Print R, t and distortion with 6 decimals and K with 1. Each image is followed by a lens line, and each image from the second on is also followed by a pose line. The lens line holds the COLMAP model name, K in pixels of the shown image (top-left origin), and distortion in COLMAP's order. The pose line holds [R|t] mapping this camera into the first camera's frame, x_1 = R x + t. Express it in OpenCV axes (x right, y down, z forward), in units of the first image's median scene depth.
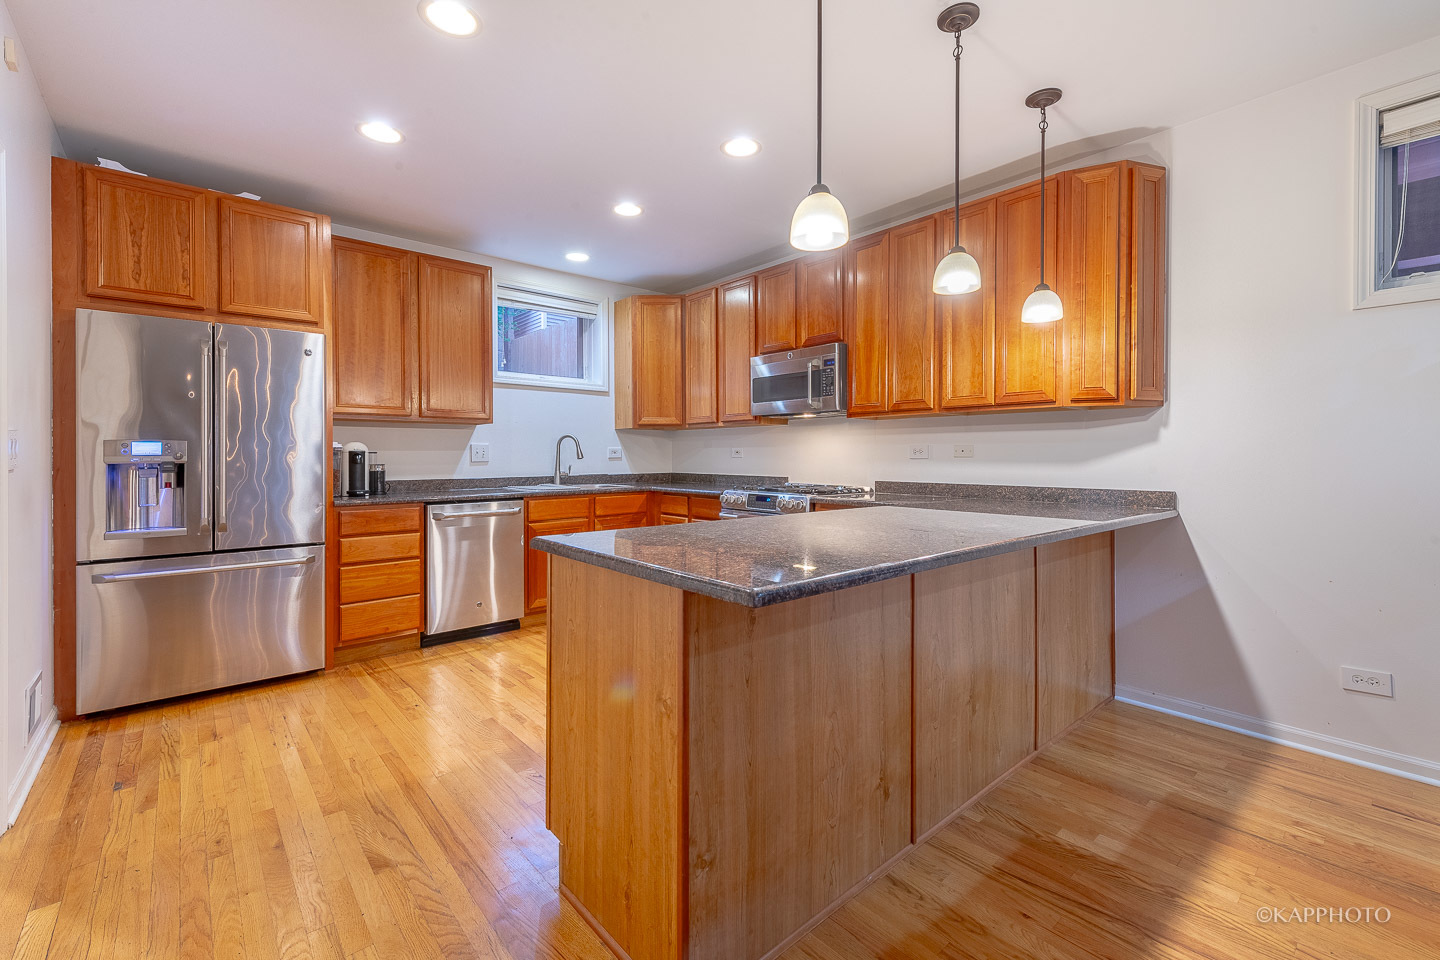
lens RADIAL K [[628.2, 0, 737.0], [0, 628.2, 462.1], [0, 0, 1]] dist [0.003418, -0.000063]
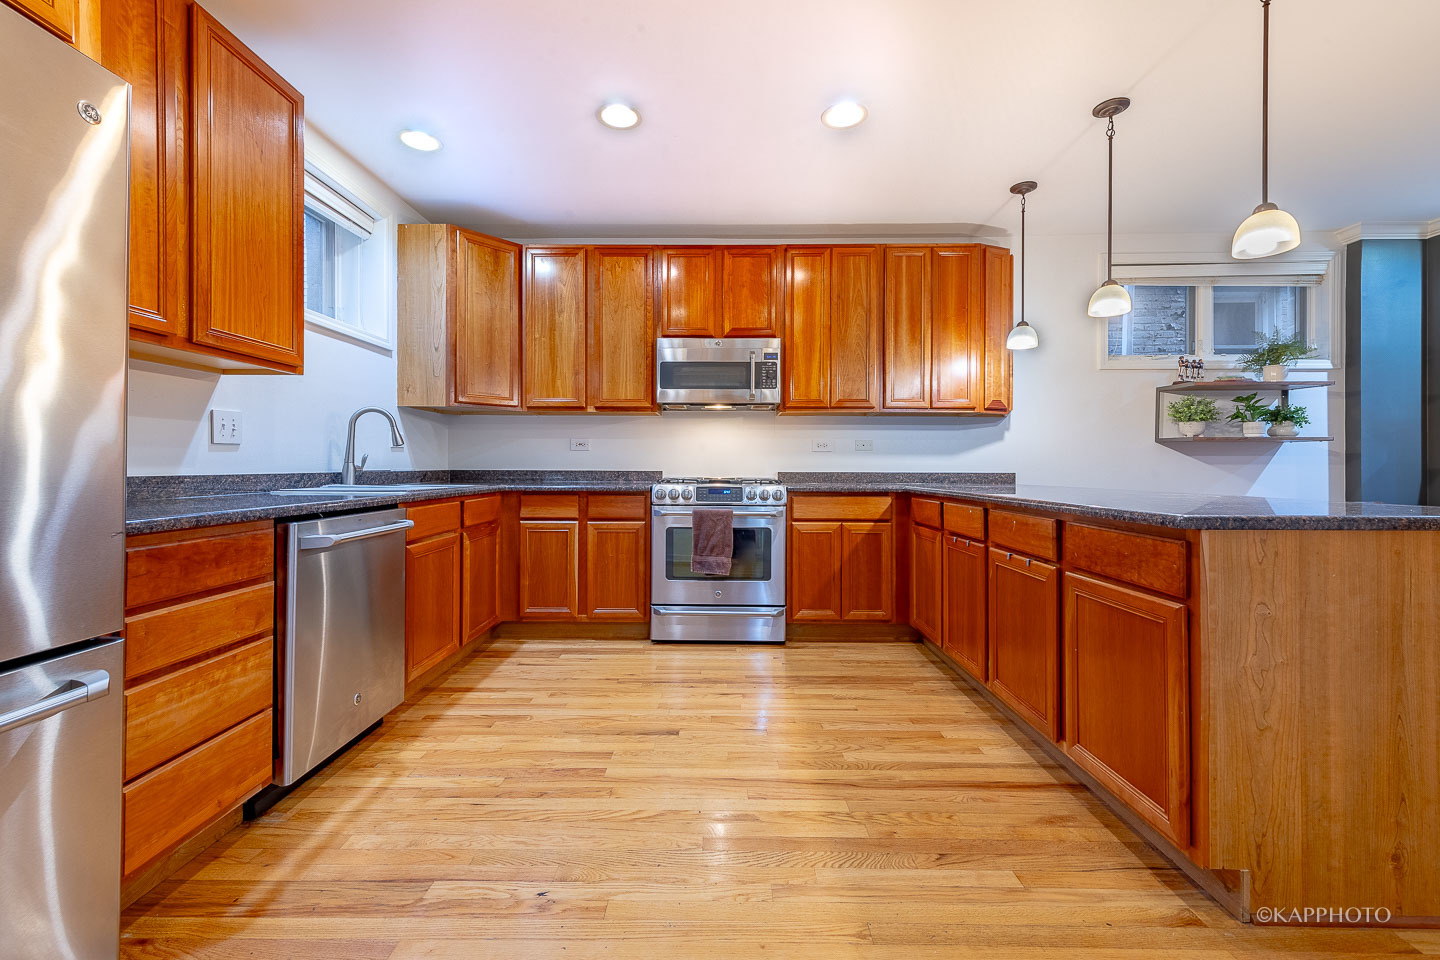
lens RADIAL K [[556.0, 0, 743.5], [0, 556.0, 465.6], [0, 0, 1]] dist [0.019286, -0.006157]
pose [[0.674113, 0.003084, 0.738622, -0.574847], [0.002851, 0.999973, -0.006777, 0.027305], [-0.738623, 0.006675, 0.674086, 0.434281]]
